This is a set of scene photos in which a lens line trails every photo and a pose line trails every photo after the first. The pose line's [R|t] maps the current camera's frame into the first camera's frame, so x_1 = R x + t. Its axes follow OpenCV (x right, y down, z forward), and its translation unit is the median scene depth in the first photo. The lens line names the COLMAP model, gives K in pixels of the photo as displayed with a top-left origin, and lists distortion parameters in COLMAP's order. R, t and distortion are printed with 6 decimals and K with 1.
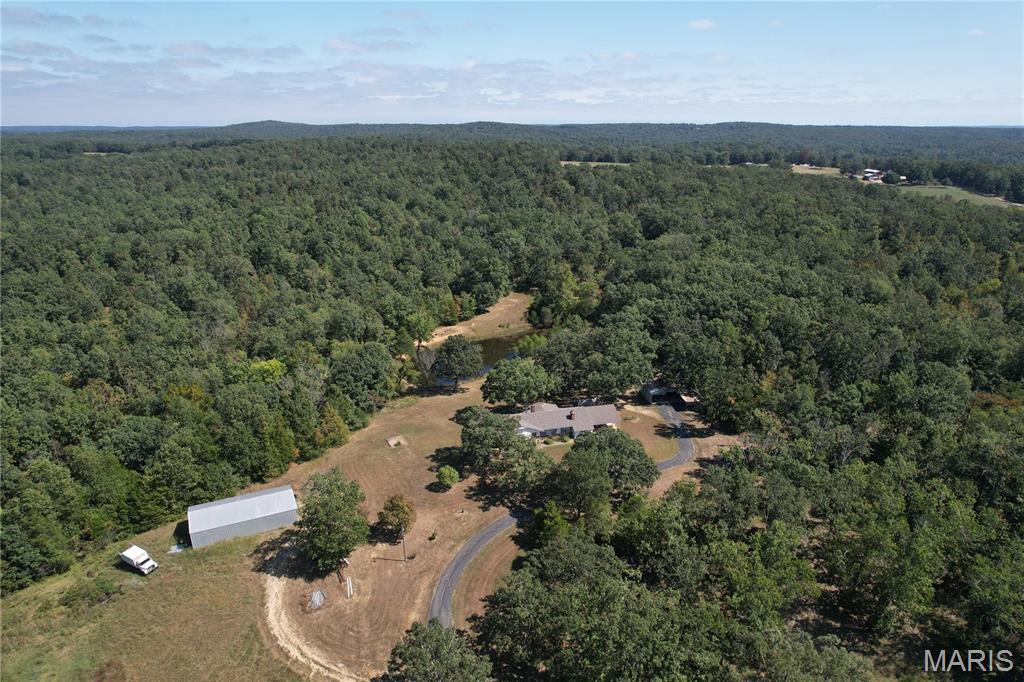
lens RADIAL K [[655.6, 0, 512.0], [0, 655.6, 341.0], [0, 0, 1]] dist [-0.028715, 0.000120]
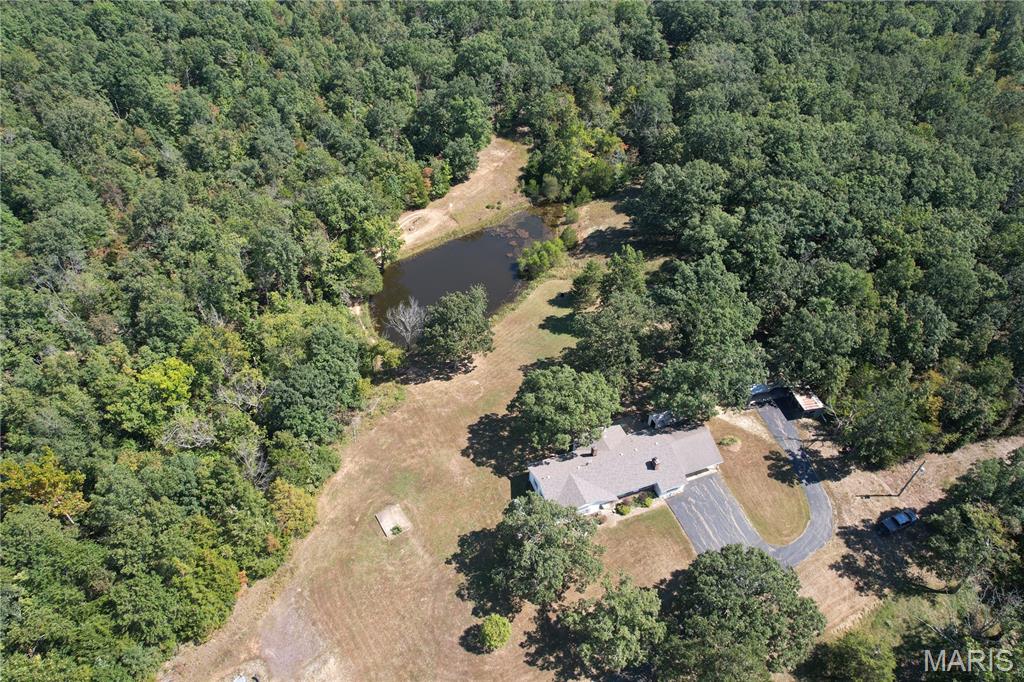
lens RADIAL K [[655.6, 0, 512.0], [0, 655.6, 341.0], [0, 0, 1]] dist [-0.028715, 0.000120]
pose [[0.994281, -0.060206, 0.088208, -0.064188], [0.022060, 0.923914, 0.381963, -0.159440], [-0.104493, -0.377832, 0.919959, 0.276835]]
